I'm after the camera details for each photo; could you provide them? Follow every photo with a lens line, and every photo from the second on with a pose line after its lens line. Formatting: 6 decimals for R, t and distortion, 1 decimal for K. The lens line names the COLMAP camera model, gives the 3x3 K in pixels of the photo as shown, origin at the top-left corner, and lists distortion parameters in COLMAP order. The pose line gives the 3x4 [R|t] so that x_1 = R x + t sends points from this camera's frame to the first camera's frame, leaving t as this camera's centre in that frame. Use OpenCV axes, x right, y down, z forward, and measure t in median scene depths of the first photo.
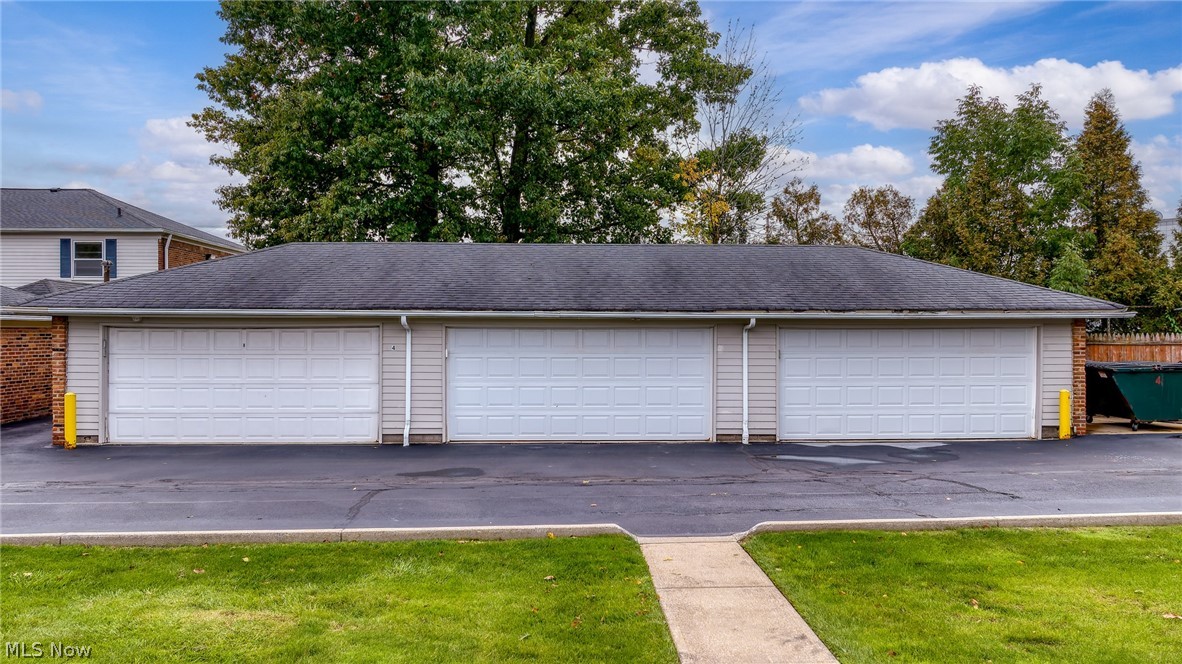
lens RADIAL K [[818.5, 0, 591.5], [0, 818.5, 331.1], [0, 0, 1]] dist [0.004718, -0.015616]
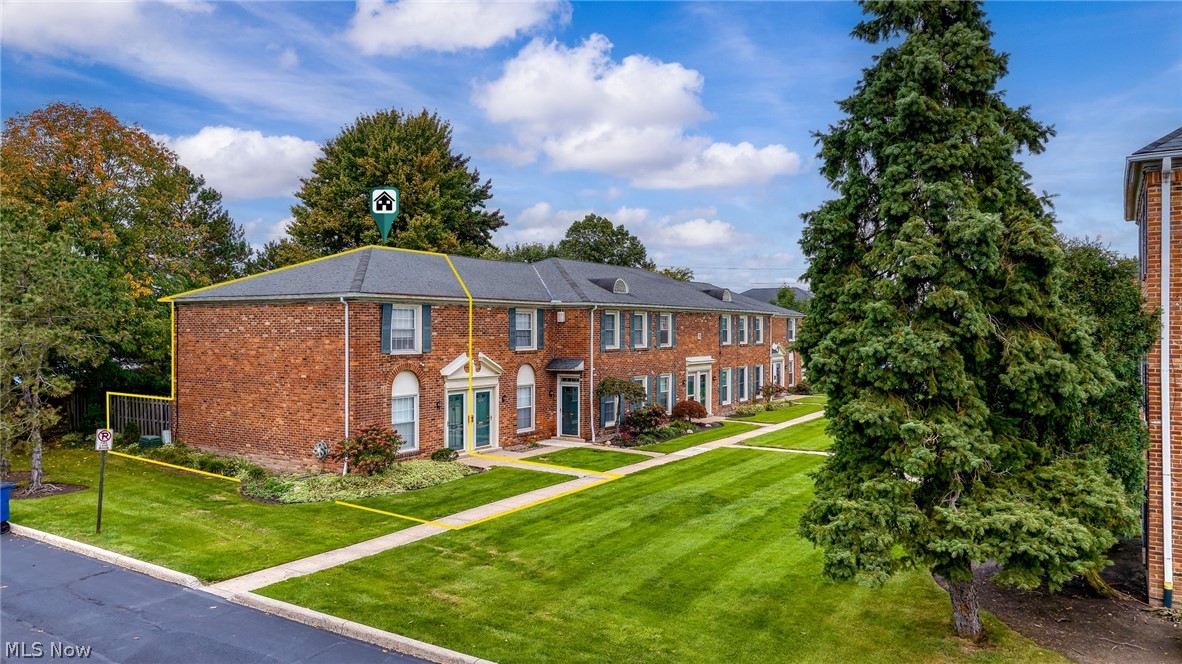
lens RADIAL K [[818.5, 0, 594.2], [0, 818.5, 334.2], [0, 0, 1]] dist [0.004718, -0.015616]
pose [[-0.813946, -0.006409, 0.580906, -2.459344], [-0.000969, 0.999953, 0.009675, -0.514729], [-0.580940, 0.007312, -0.813913, 3.014850]]
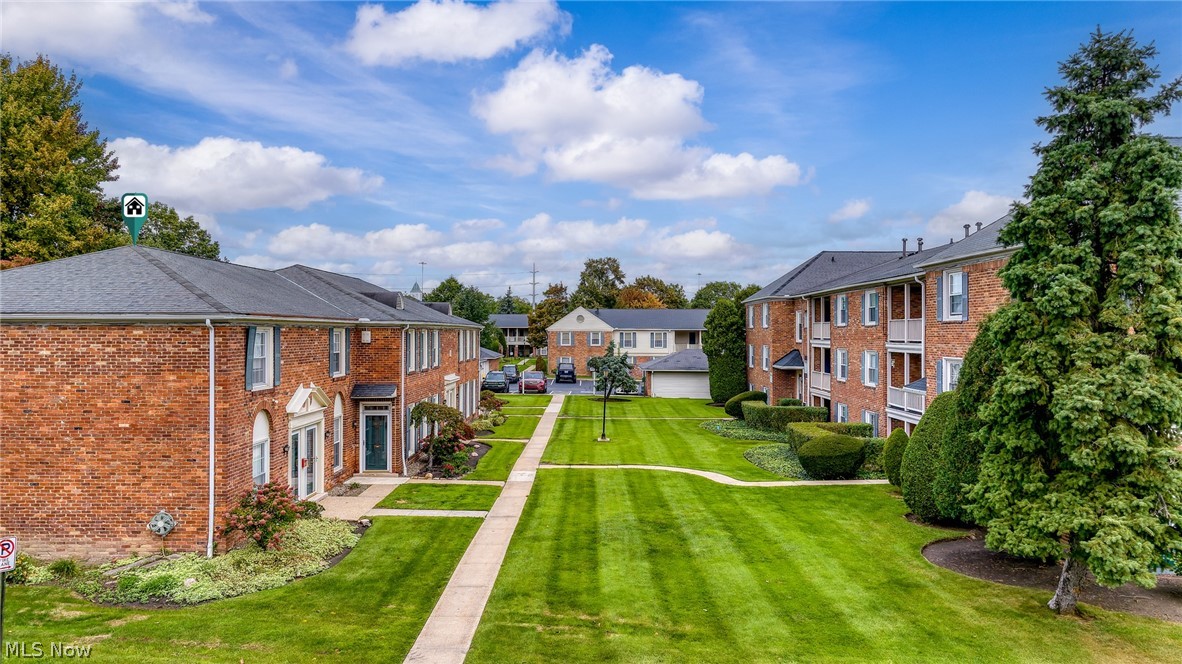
lens RADIAL K [[818.5, 0, 593.0], [0, 818.5, 340.4], [0, 0, 1]] dist [0.004718, -0.015616]
pose [[-0.998795, -0.004493, 0.048869, -0.405415], [-0.003879, 0.999912, 0.012648, -0.638387], [-0.048922, 0.012443, -0.998725, 3.500223]]
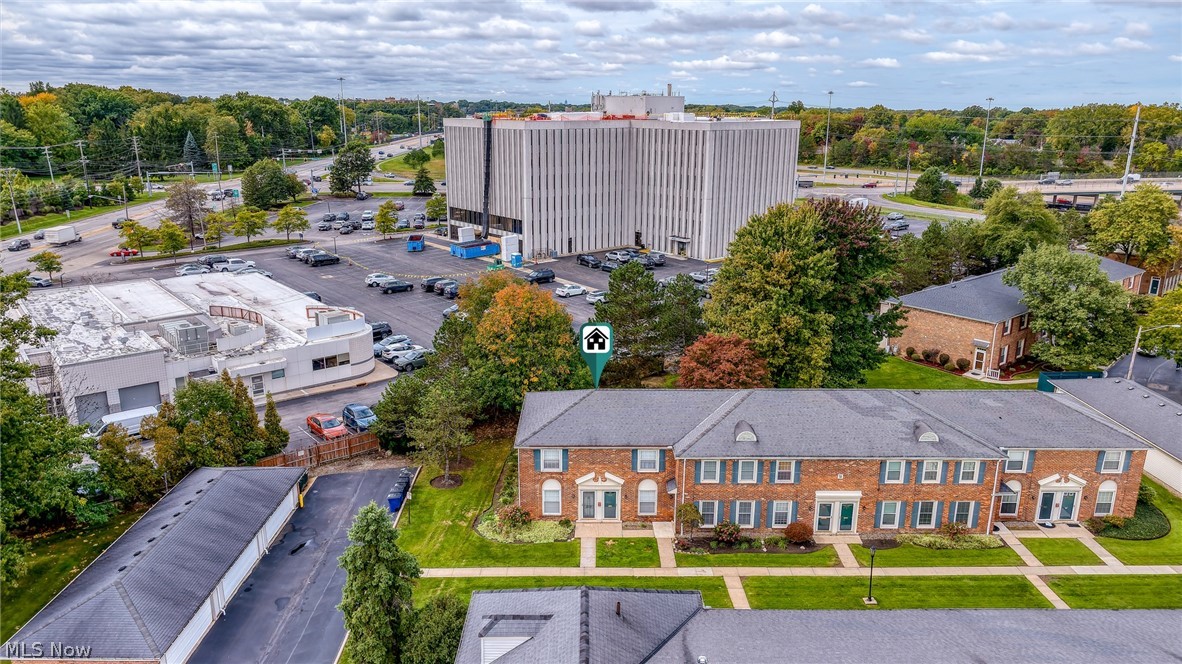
lens RADIAL K [[818.5, 0, 592.6], [0, 818.5, 328.9], [0, 0, 1]] dist [0.004718, -0.015616]
pose [[0.040877, -0.273818, 0.960912, -7.957998], [-0.003646, 0.961669, 0.274189, -4.882180], [-0.999158, -0.014712, 0.038311, -1.285815]]
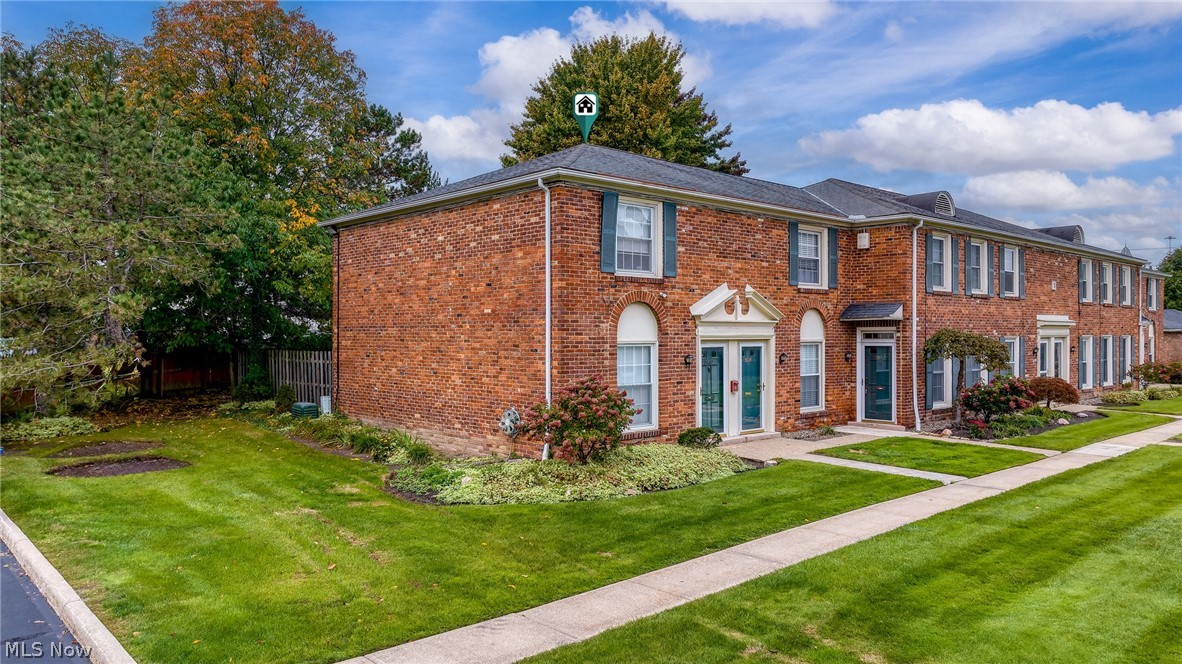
lens RADIAL K [[818.5, 0, 588.8], [0, 818.5, 326.9], [0, 0, 1]] dist [0.004718, -0.015616]
pose [[-0.629523, 0.004676, 0.776968, -0.960391], [0.002105, 0.999988, -0.004313, -0.134008], [-0.776979, -0.001079, -0.629525, 1.759185]]
